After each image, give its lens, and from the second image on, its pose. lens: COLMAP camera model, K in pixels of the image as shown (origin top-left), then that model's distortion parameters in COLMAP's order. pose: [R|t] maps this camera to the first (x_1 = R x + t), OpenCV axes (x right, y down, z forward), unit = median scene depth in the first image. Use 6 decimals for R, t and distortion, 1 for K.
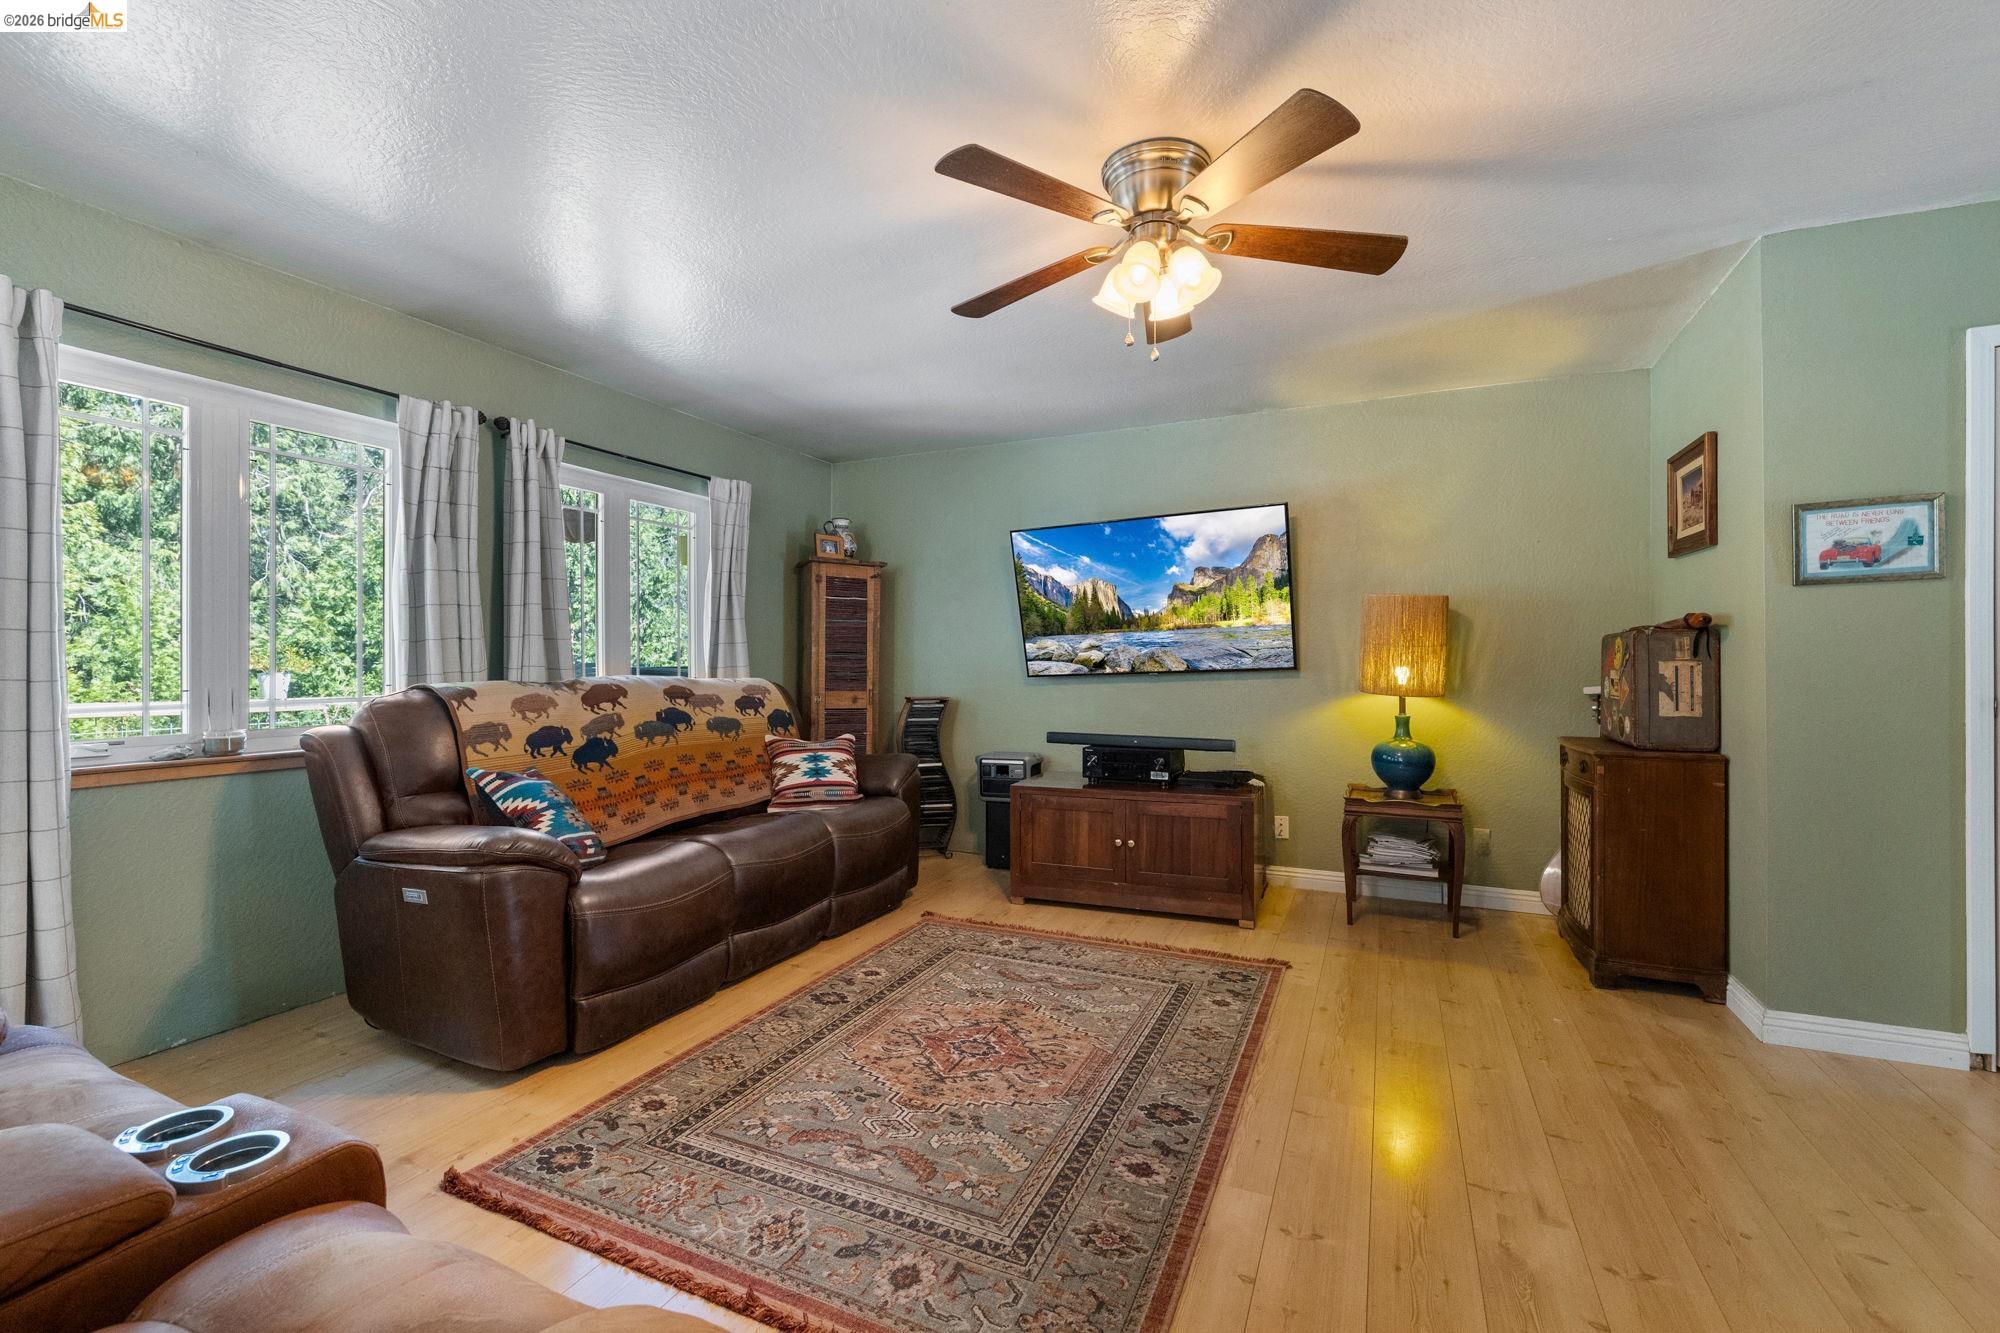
lens RADIAL K [[837.9, 0, 1010.1], [0, 837.9, 657.6], [0, 0, 1]] dist [0.000549, 0.000150]
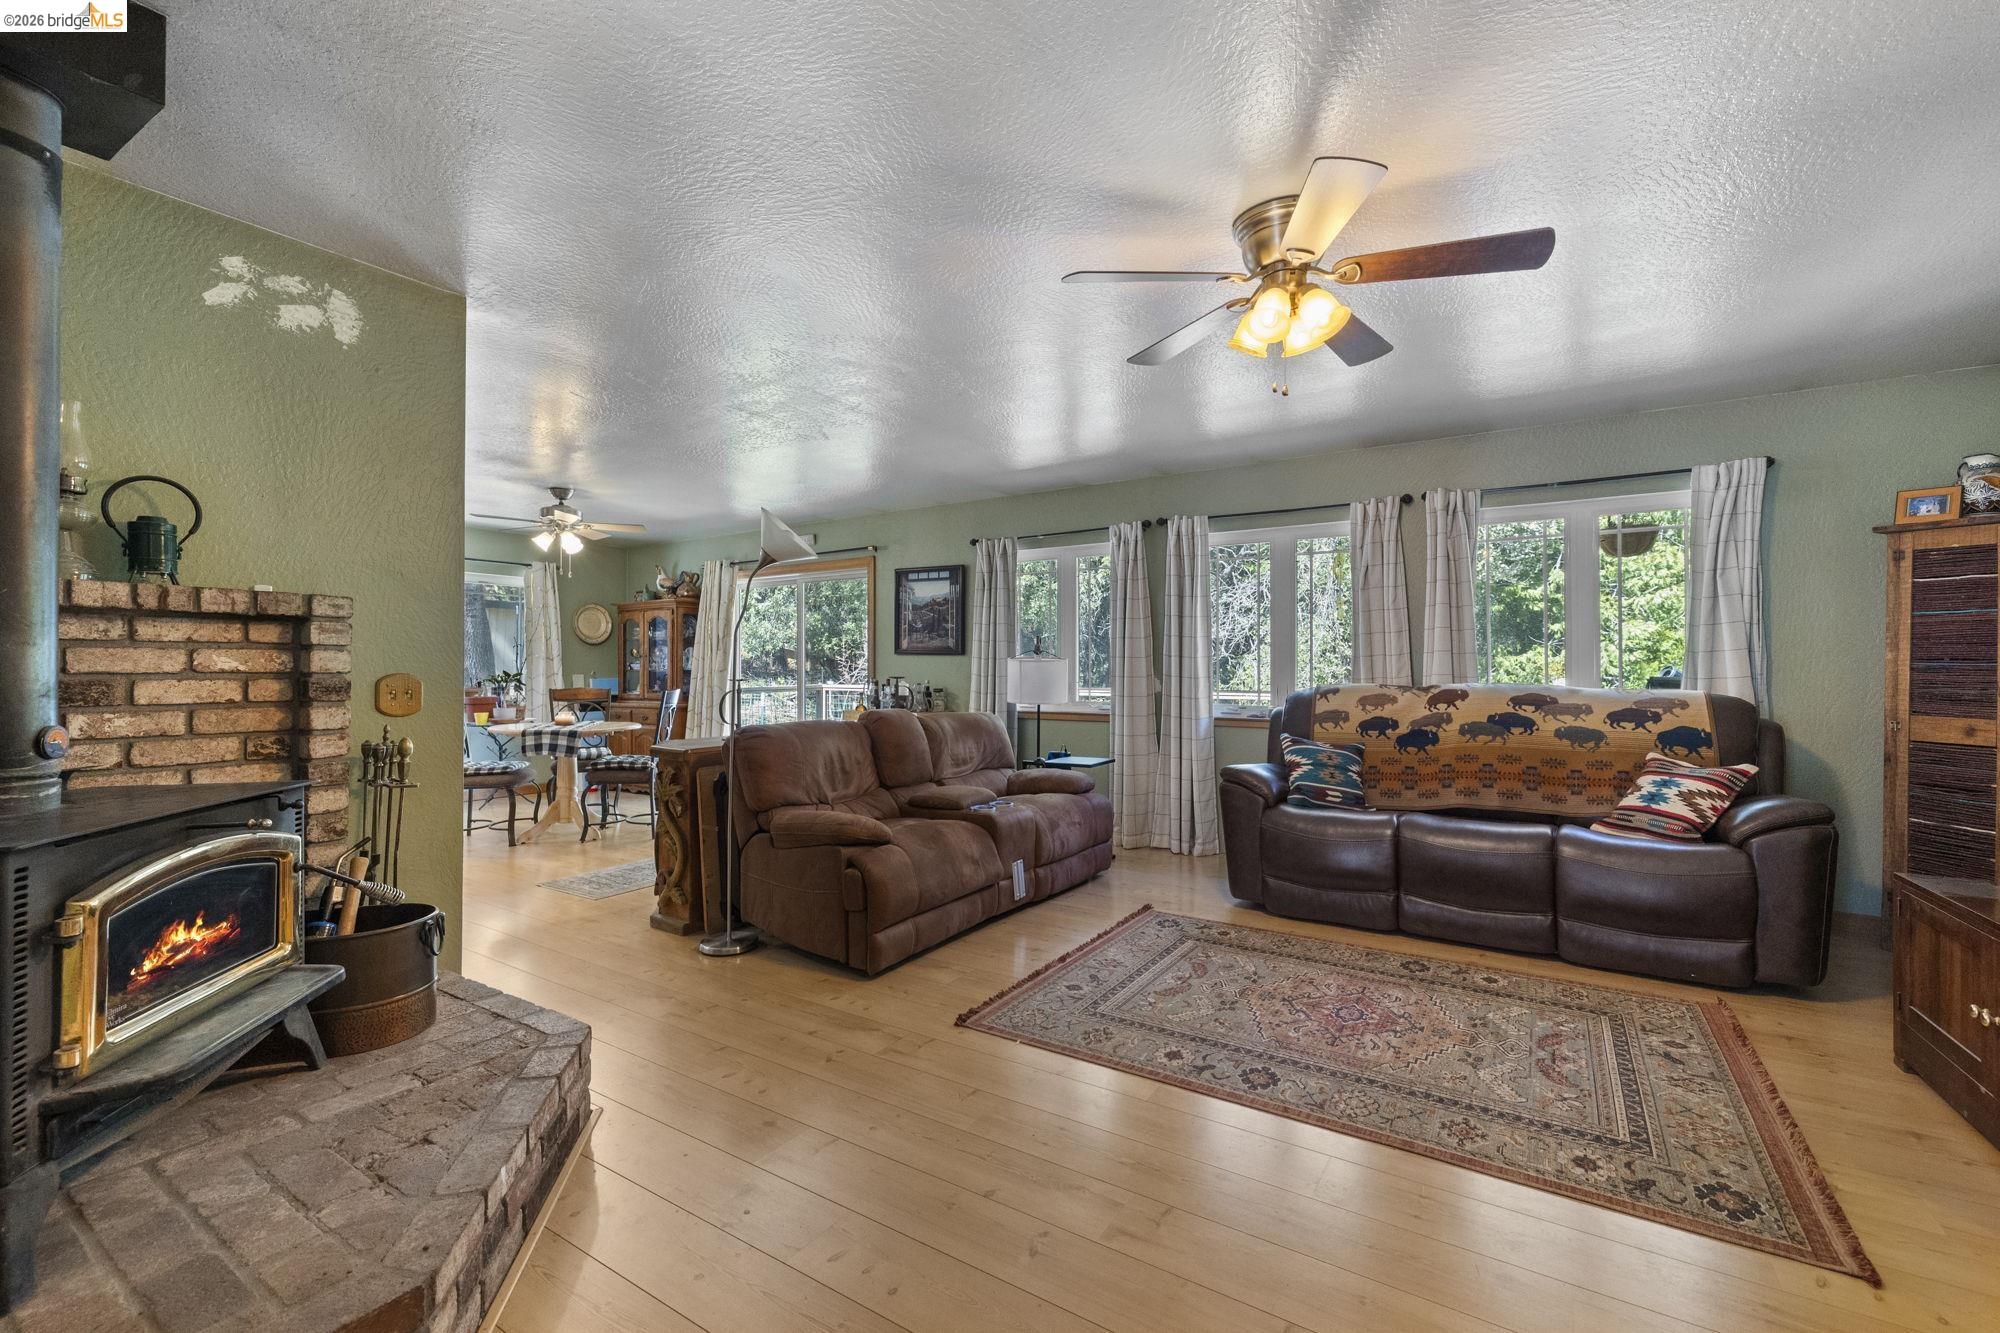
lens RADIAL K [[840.8, 0, 1008.4], [0, 840.8, 664.6], [0, 0, 1]] dist [-0.000405, 0.000126]
pose [[-0.140486, -0.003939, -0.990075, 0.933351], [0.002116, 0.999989, -0.004279, -0.001153], [0.990080, -0.002696, -0.140476, 0.573717]]
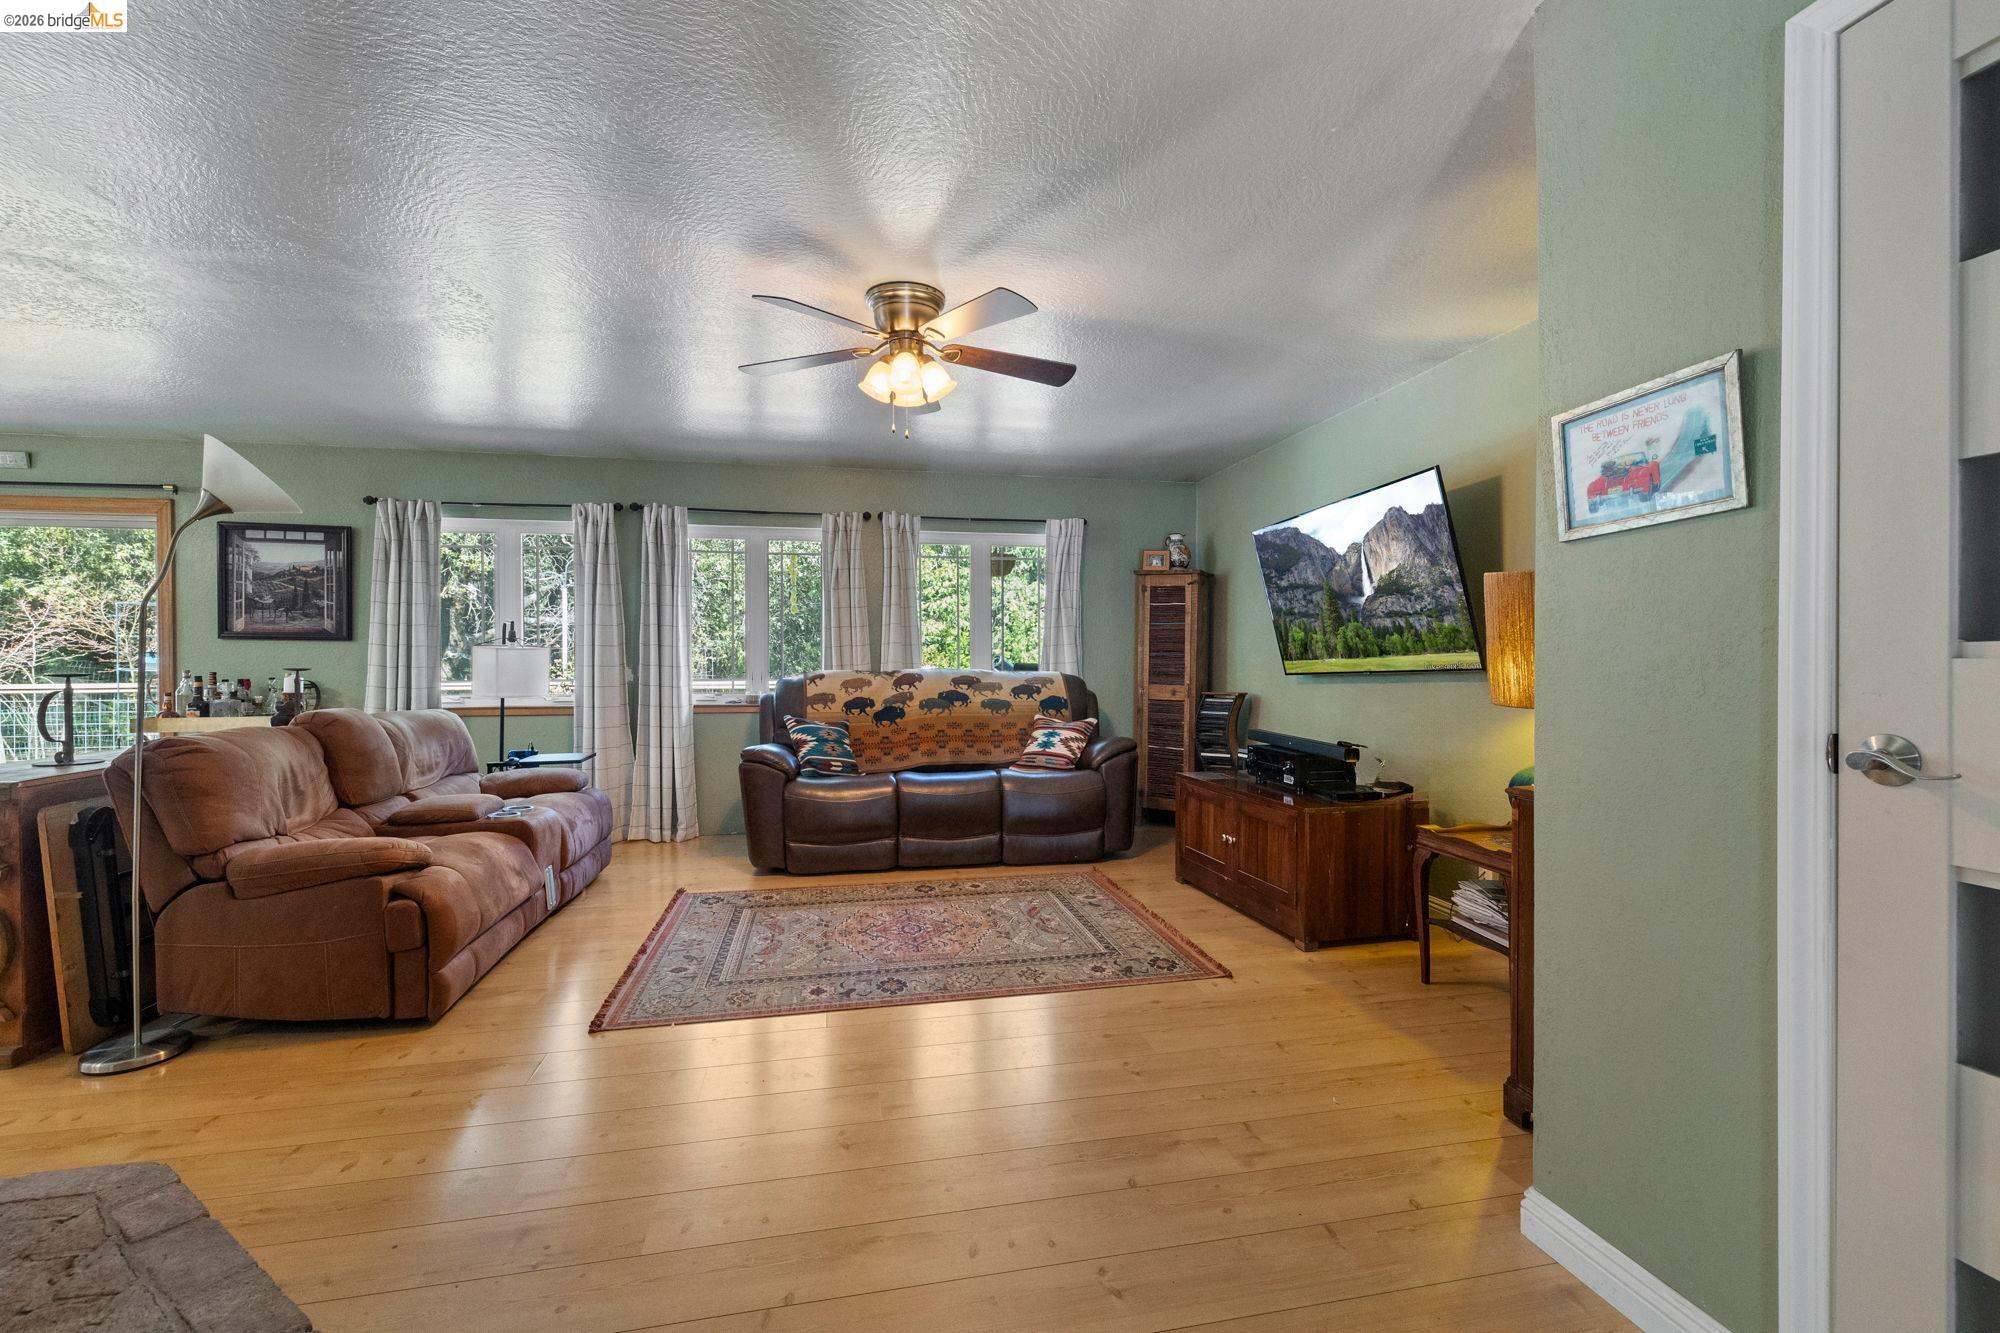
lens RADIAL K [[840.8, 0, 1008.4], [0, 840.8, 664.6], [0, 0, 1]] dist [-0.000405, 0.000126]
pose [[0.594120, 0.006671, -0.804349, 0.984445], [0.002589, 0.999945, 0.010205, -0.000485], [0.804373, -0.008145, 0.594069, 0.230358]]
